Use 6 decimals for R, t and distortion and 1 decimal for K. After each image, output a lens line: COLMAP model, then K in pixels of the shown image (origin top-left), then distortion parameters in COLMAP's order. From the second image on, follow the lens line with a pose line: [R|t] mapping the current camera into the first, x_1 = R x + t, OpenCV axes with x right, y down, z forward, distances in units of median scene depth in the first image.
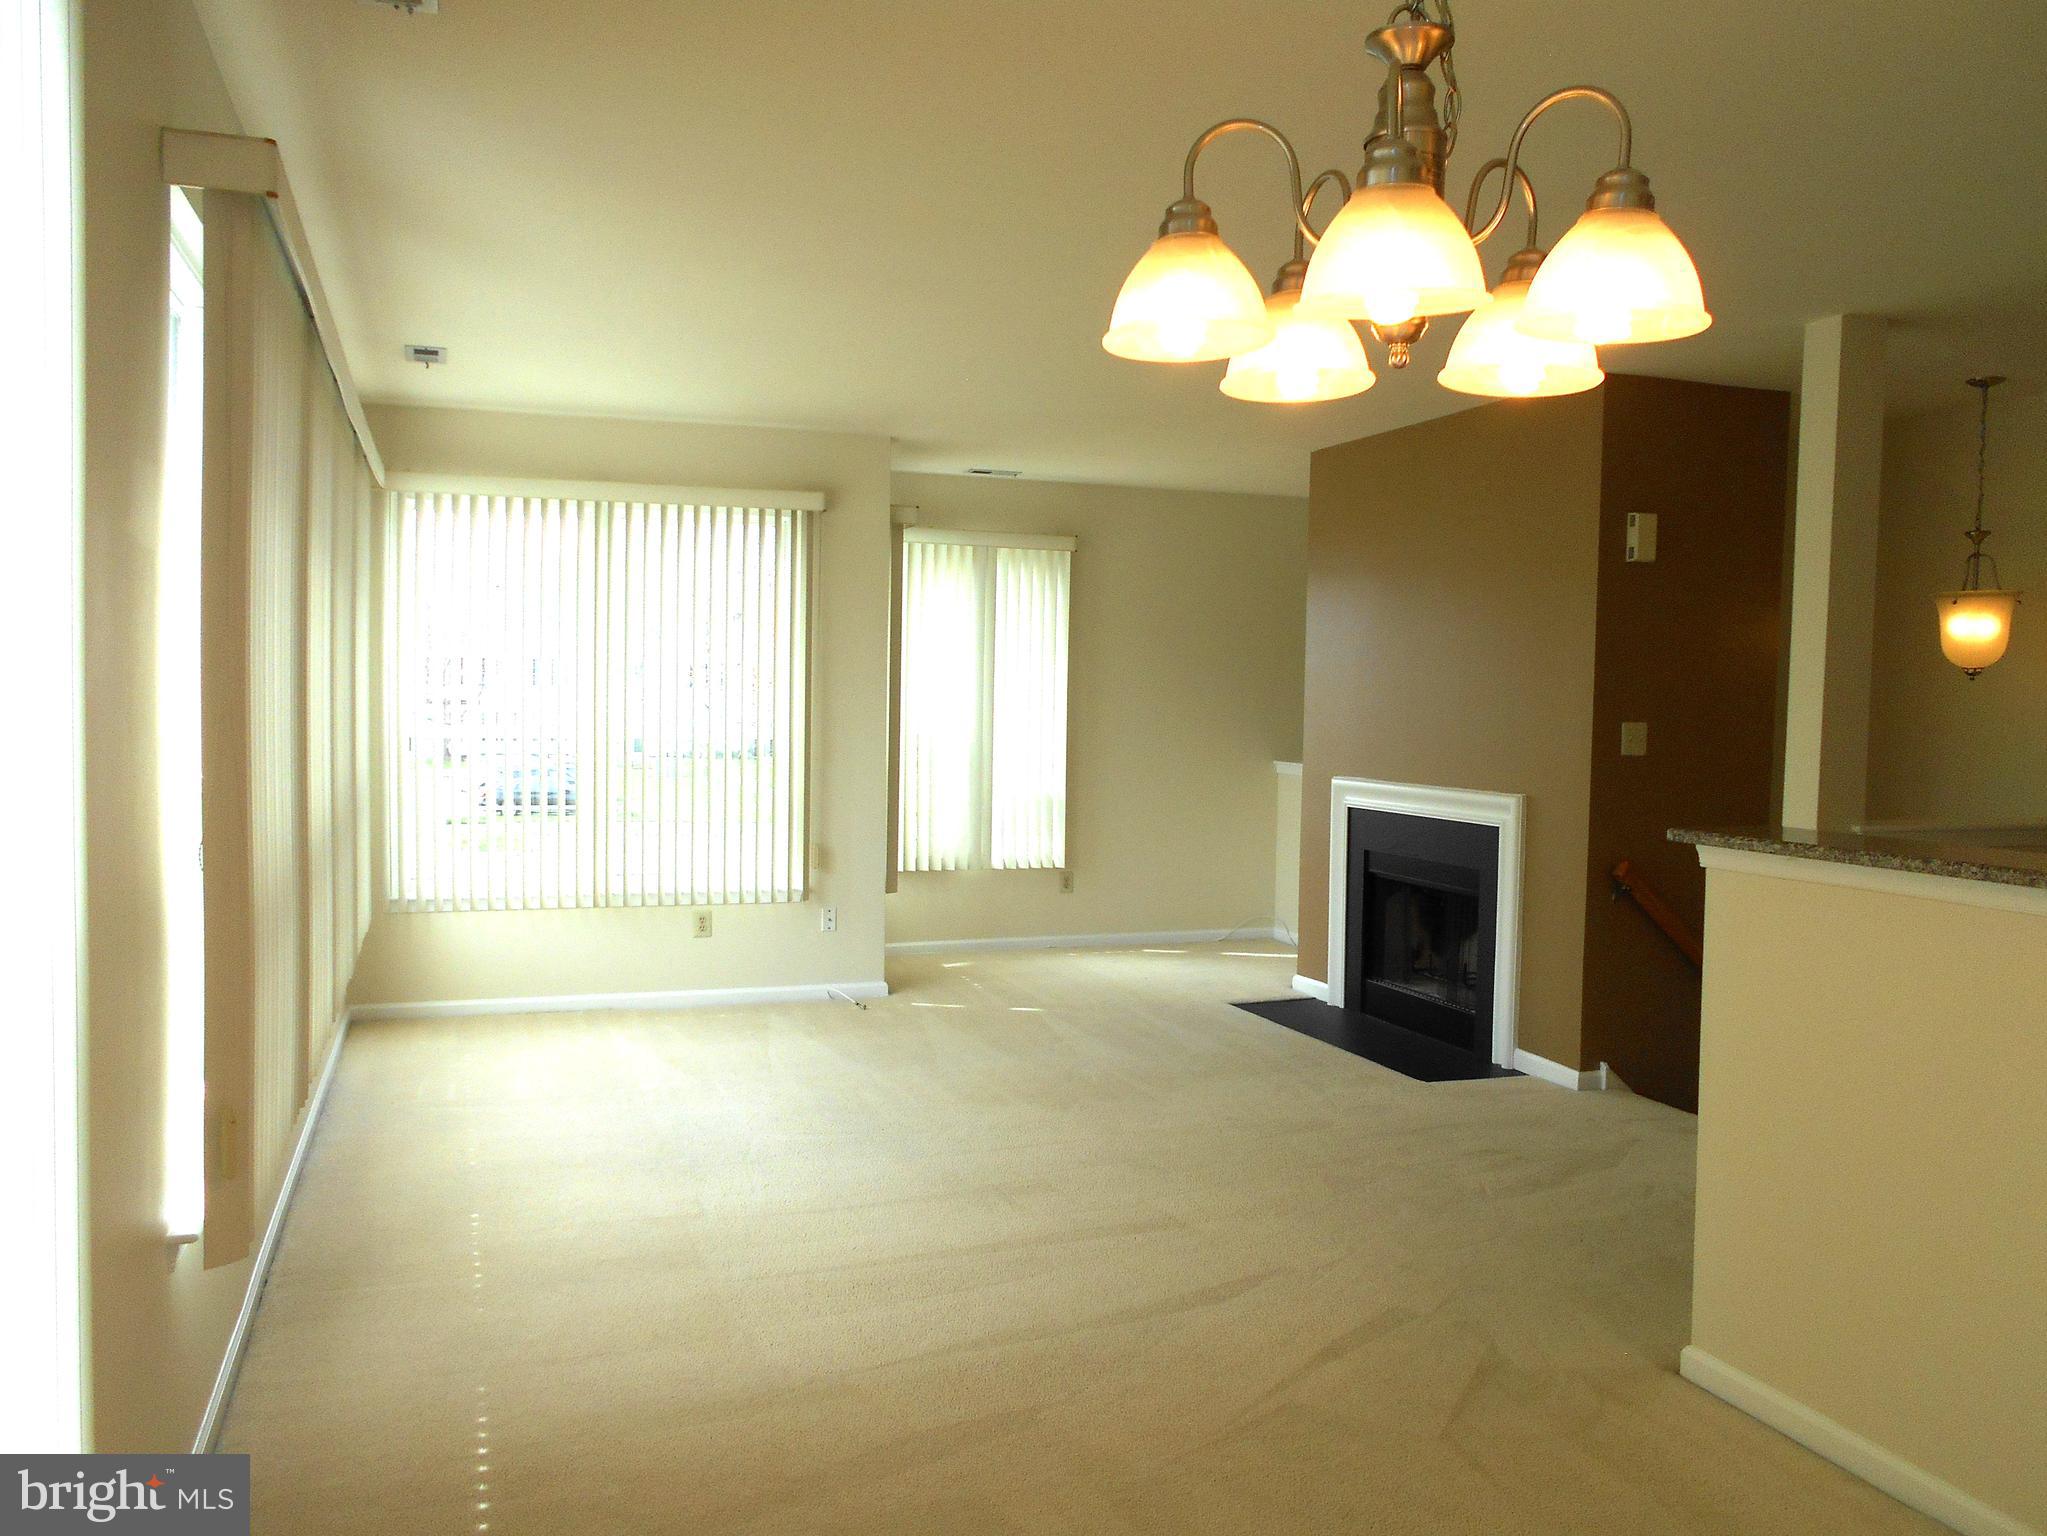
lens RADIAL K [[1653.9, 0, 1023.5], [0, 1653.9, 768.0], [0, 0, 1]] dist [-0.027326, 0.000128]
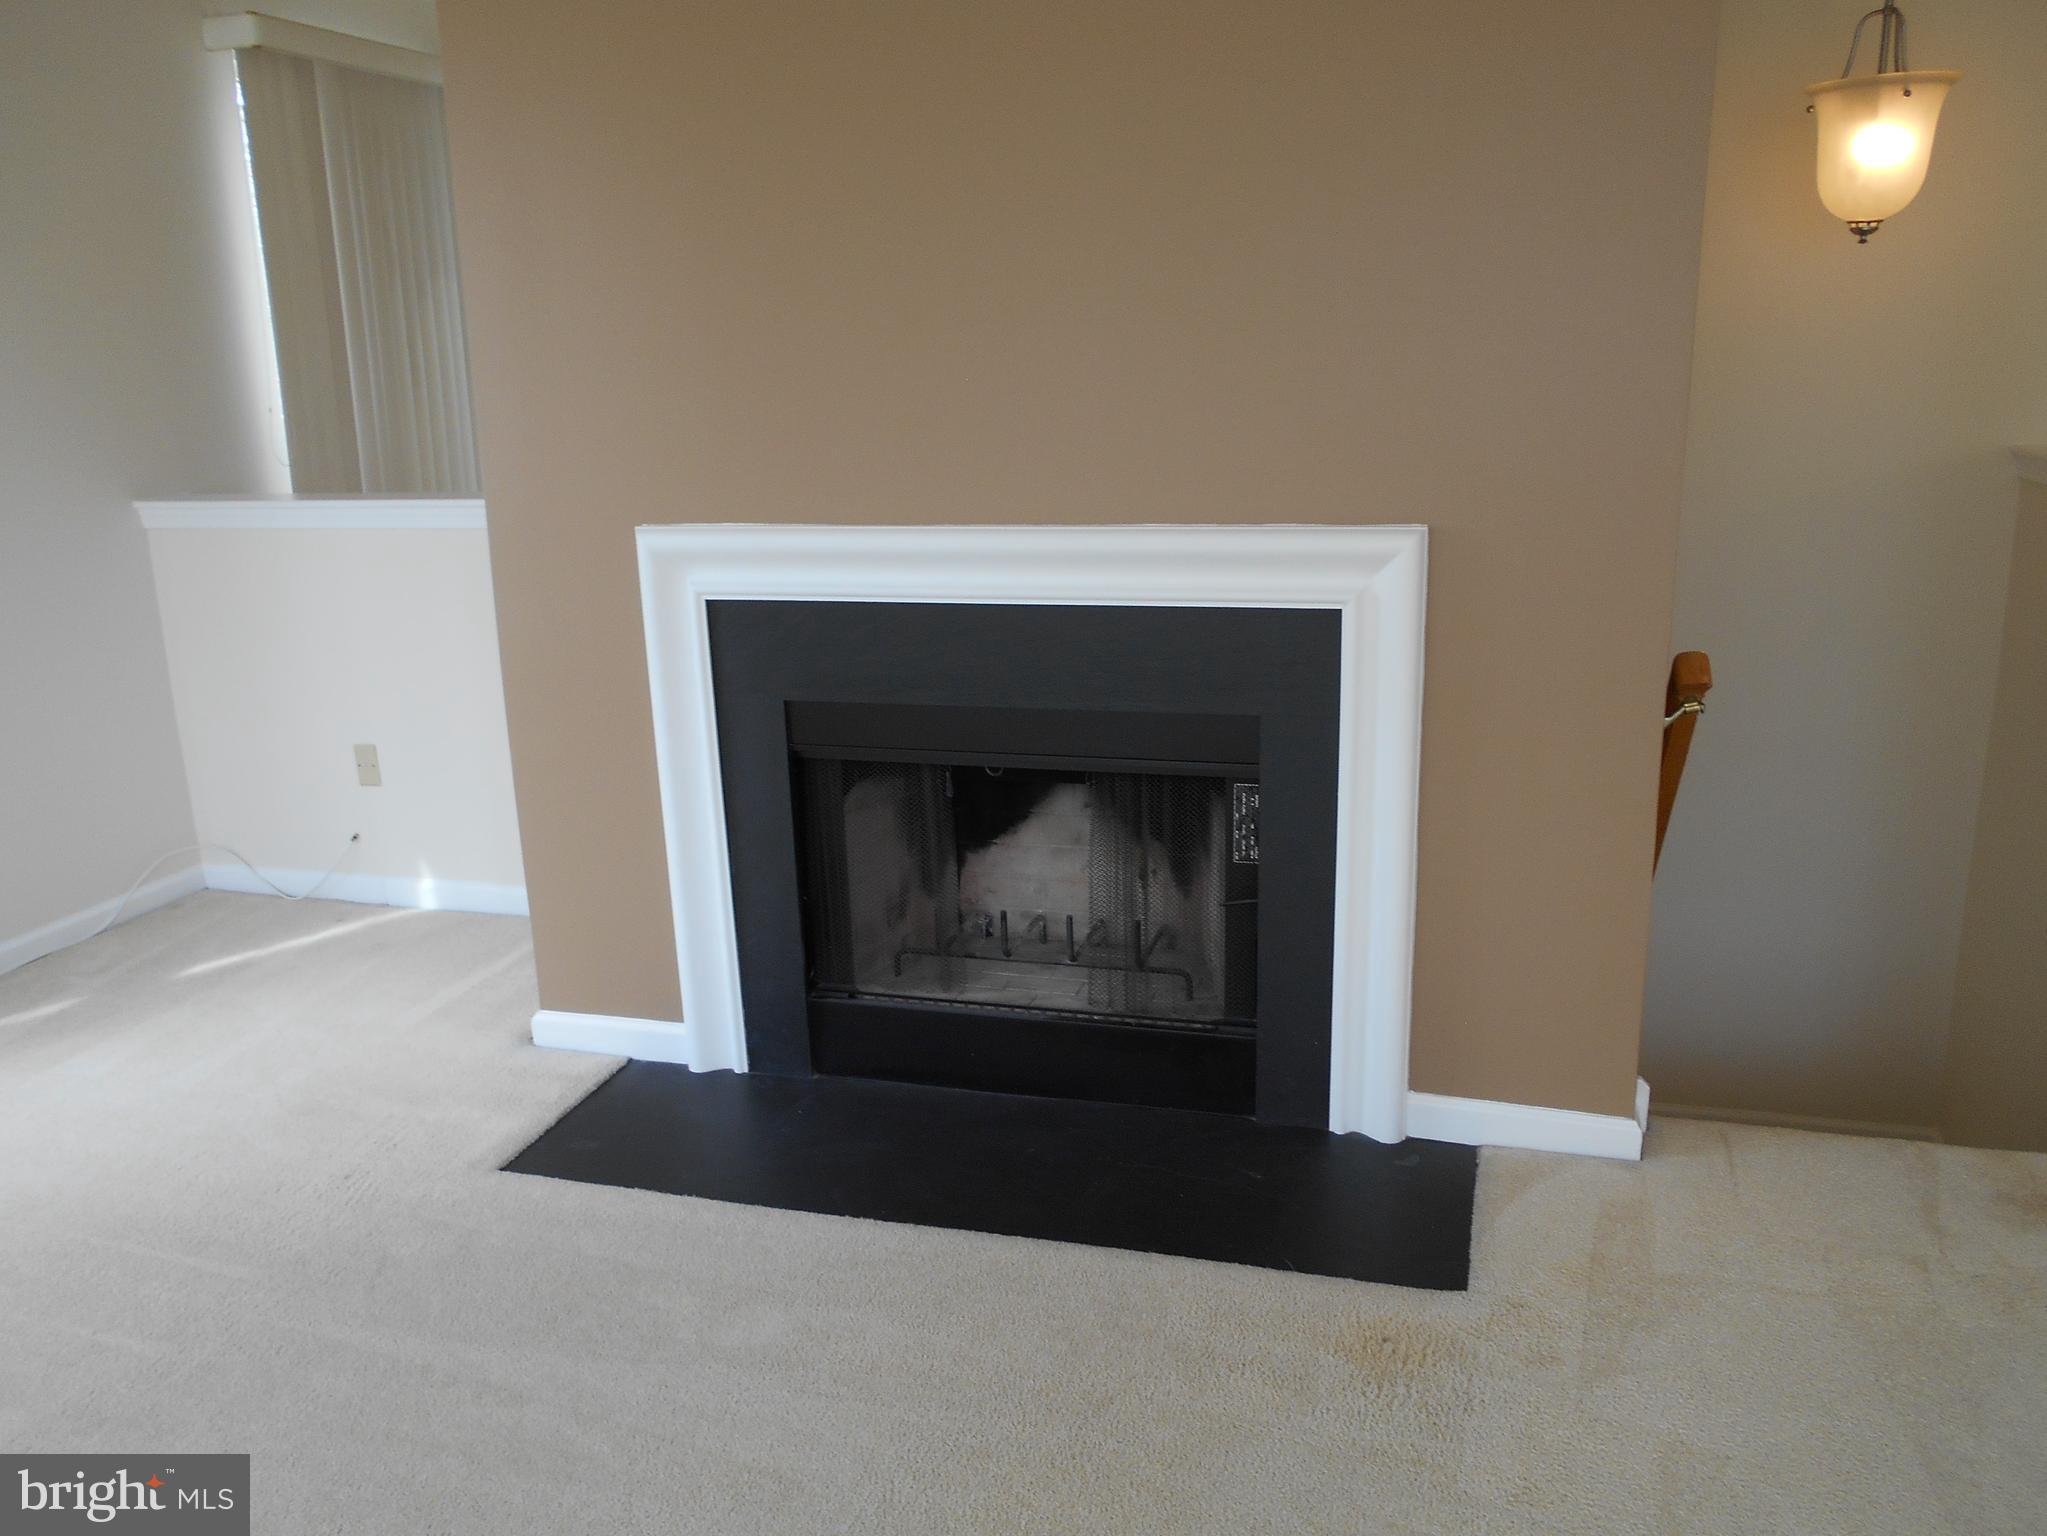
lens RADIAL K [[1653.9, 0, 1023.5], [0, 1653.9, 768.0], [0, 0, 1]] dist [-0.027326, 0.000128]
pose [[0.595861, -0.238316, 0.766913, -0.082251], [0.081097, 0.967929, 0.237772, -0.029223], [-0.798982, -0.079485, 0.596078, 0.782209]]
